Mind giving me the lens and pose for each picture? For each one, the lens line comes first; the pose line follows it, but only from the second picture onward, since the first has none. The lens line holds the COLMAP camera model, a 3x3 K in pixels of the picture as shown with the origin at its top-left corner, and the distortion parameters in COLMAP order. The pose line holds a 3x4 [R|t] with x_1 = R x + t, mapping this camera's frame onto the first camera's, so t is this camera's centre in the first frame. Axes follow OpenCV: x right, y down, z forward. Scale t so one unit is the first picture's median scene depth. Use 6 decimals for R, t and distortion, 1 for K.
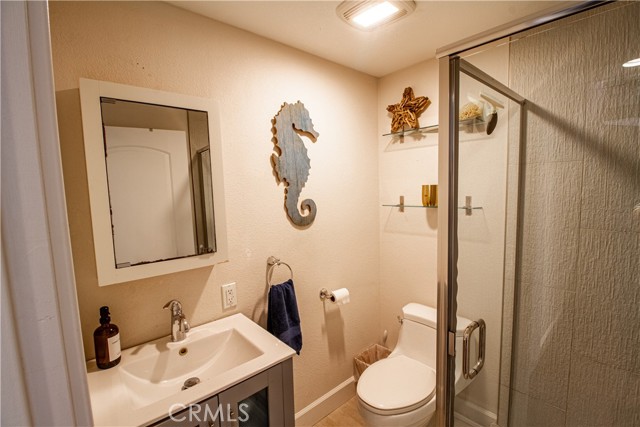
lens RADIAL K [[296.0, 0, 325.0], [0, 296.0, 216.8], [0, 0, 1]] dist [-0.000145, -0.013522]
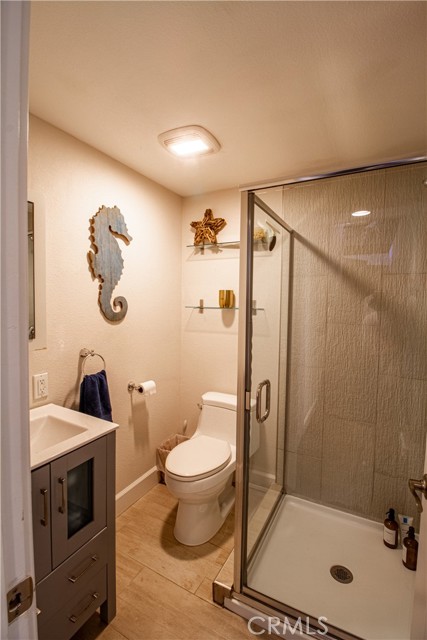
lens RADIAL K [[296.0, 0, 216.8], [0, 296.0, 313.1], [0, 0, 1]] dist [-0.000145, -0.013522]
pose [[0.939131, 0.030367, 0.342215, -0.099808], [-0.009050, 0.997927, -0.063717, 0.069725], [-0.343440, 0.056742, 0.937459, -0.131963]]
